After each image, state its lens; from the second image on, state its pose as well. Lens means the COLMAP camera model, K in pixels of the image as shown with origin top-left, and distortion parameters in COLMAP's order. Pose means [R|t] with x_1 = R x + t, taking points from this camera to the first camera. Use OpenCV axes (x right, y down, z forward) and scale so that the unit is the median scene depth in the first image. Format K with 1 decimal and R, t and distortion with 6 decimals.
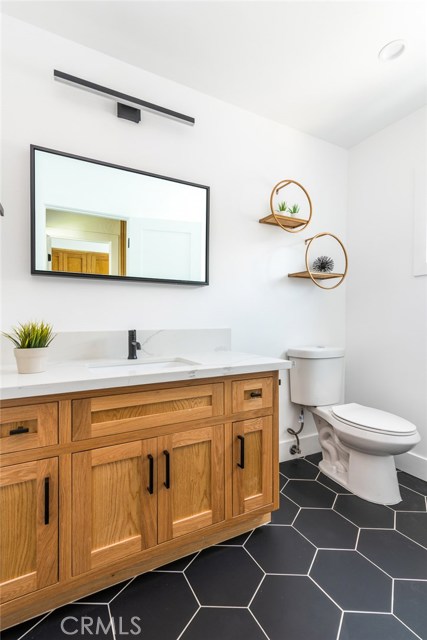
lens RADIAL K [[298.9, 0, 223.1], [0, 298.9, 331.4], [0, 0, 1]] dist [0.013884, -0.000980]
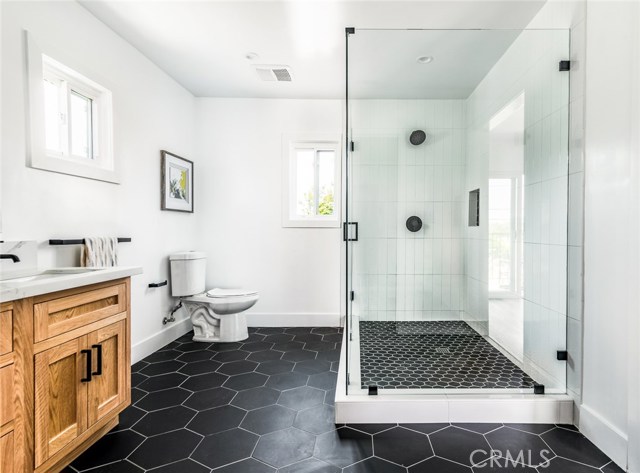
lens RADIAL K [[373.2, 0, 315.4], [0, 373.2, 236.9], [0, 0, 1]] dist [0.008998, 0.001102]
pose [[0.588699, -0.009456, 0.808297, -0.694764], [0.011460, 0.999929, 0.003352, -0.006983], [-0.808271, 0.007290, 0.588765, -0.432320]]
